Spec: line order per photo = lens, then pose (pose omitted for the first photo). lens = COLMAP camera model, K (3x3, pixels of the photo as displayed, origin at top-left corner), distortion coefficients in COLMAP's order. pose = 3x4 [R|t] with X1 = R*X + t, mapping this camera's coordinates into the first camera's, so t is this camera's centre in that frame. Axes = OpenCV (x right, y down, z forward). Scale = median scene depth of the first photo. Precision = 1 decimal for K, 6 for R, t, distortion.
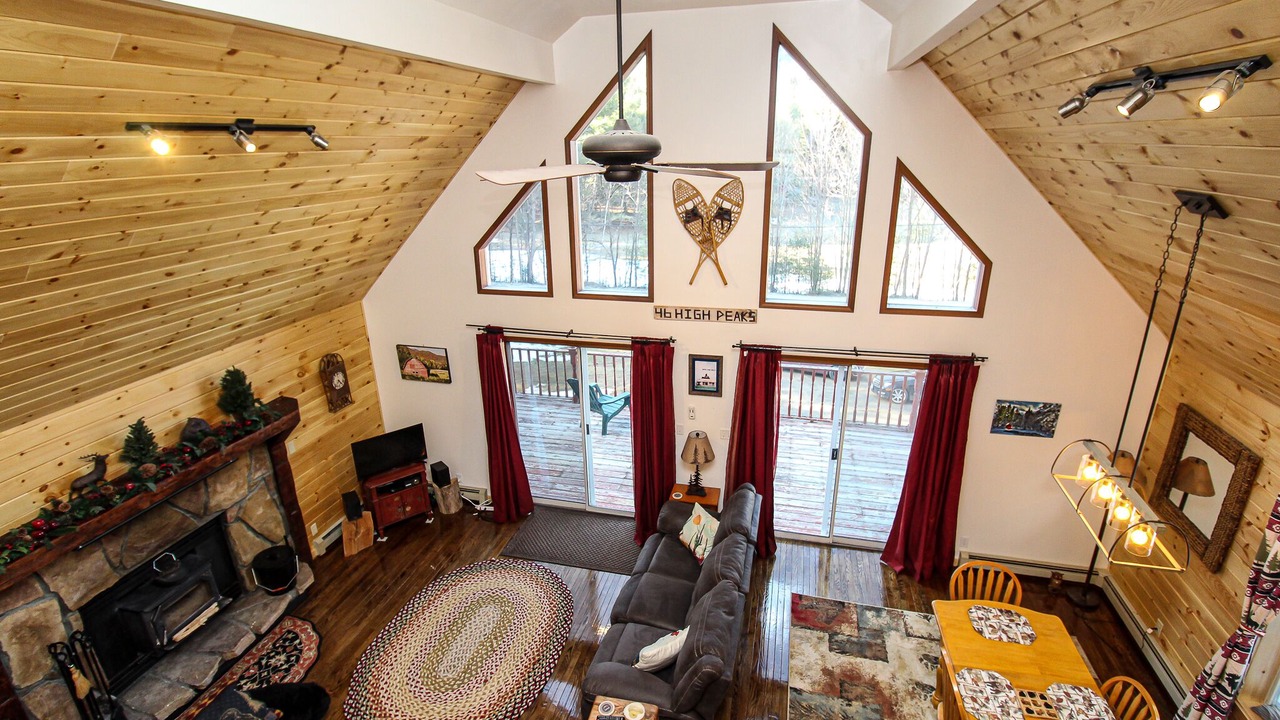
lens RADIAL K [[605.8, 0, 645.4], [0, 605.8, 352.6], [0, 0, 1]] dist [0.001085, -0.013234]
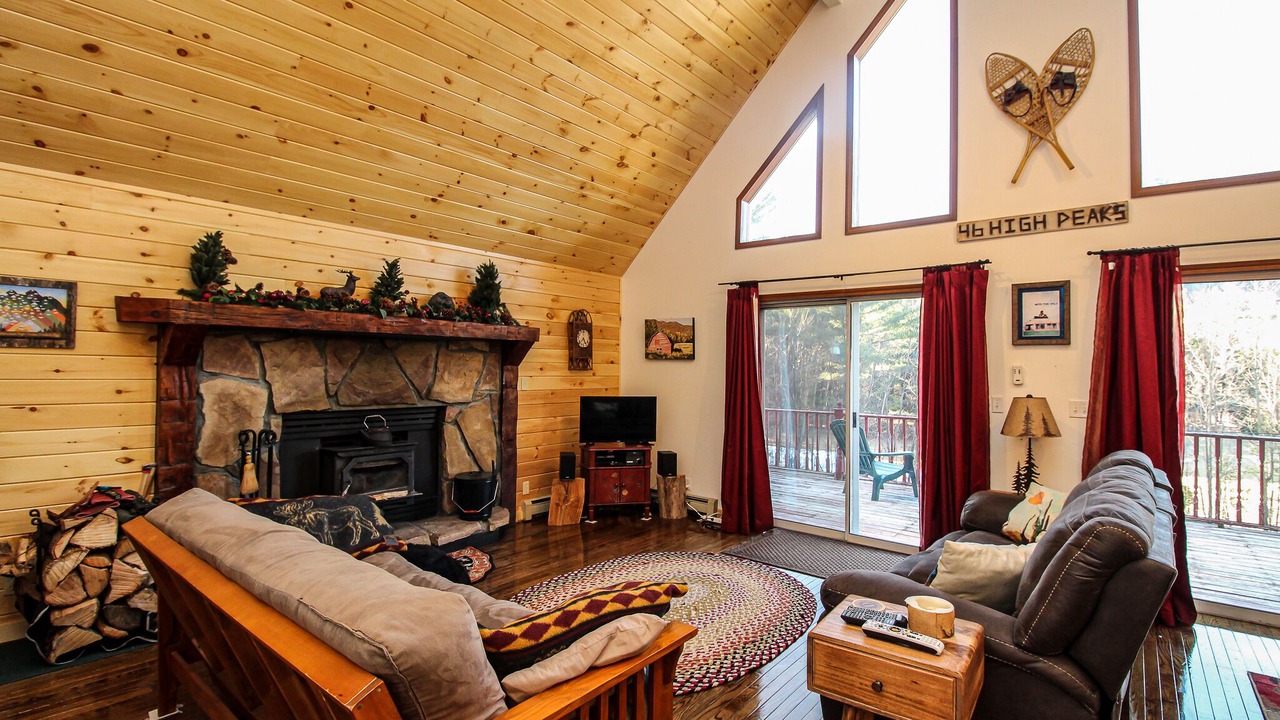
lens RADIAL K [[592.7, 0, 644.9], [0, 592.7, 354.9], [0, 0, 1]] dist [0.001458, -0.013242]
pose [[0.901490, 0.020062, -0.432334, -0.014955], [-0.168504, 0.936376, -0.307907, 0.384365], [0.398650, 0.350425, 0.847514, 0.284343]]
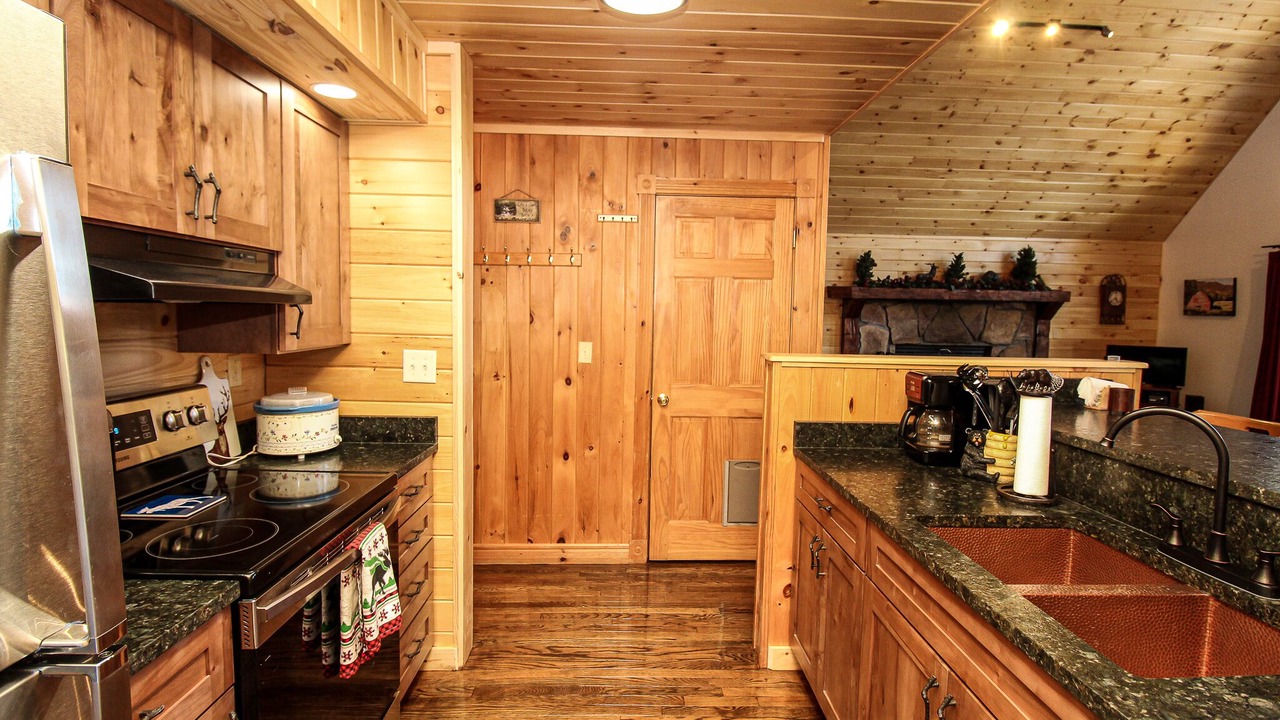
lens RADIAL K [[624.2, 0, 643.0], [0, 624.2, 352.4], [0, 0, 1]] dist [0.000686, -0.012970]
pose [[0.278618, 0.082539, -0.956849, 0.440602], [-0.336678, 0.941470, -0.016822, 0.527927], [0.899455, 0.326837, 0.290099, -0.146254]]
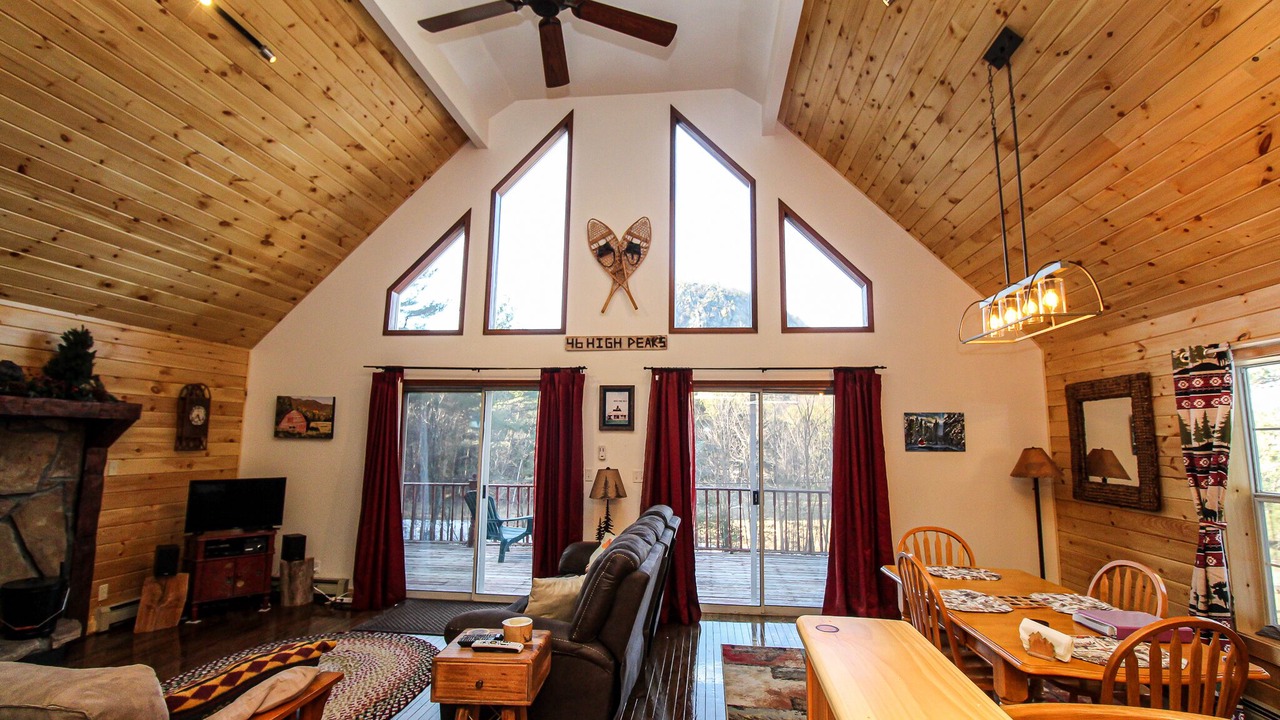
lens RADIAL K [[592.6, 0, 643.6], [0, 592.6, 352.0], [0, 0, 1]] dist [0.001385, -0.013648]
pose [[0.990263, 0.046465, 0.131223, 0.014769], [0.019141, 0.888249, -0.458964, 0.412755], [-0.137885, 0.457007, 0.878711, 0.137172]]
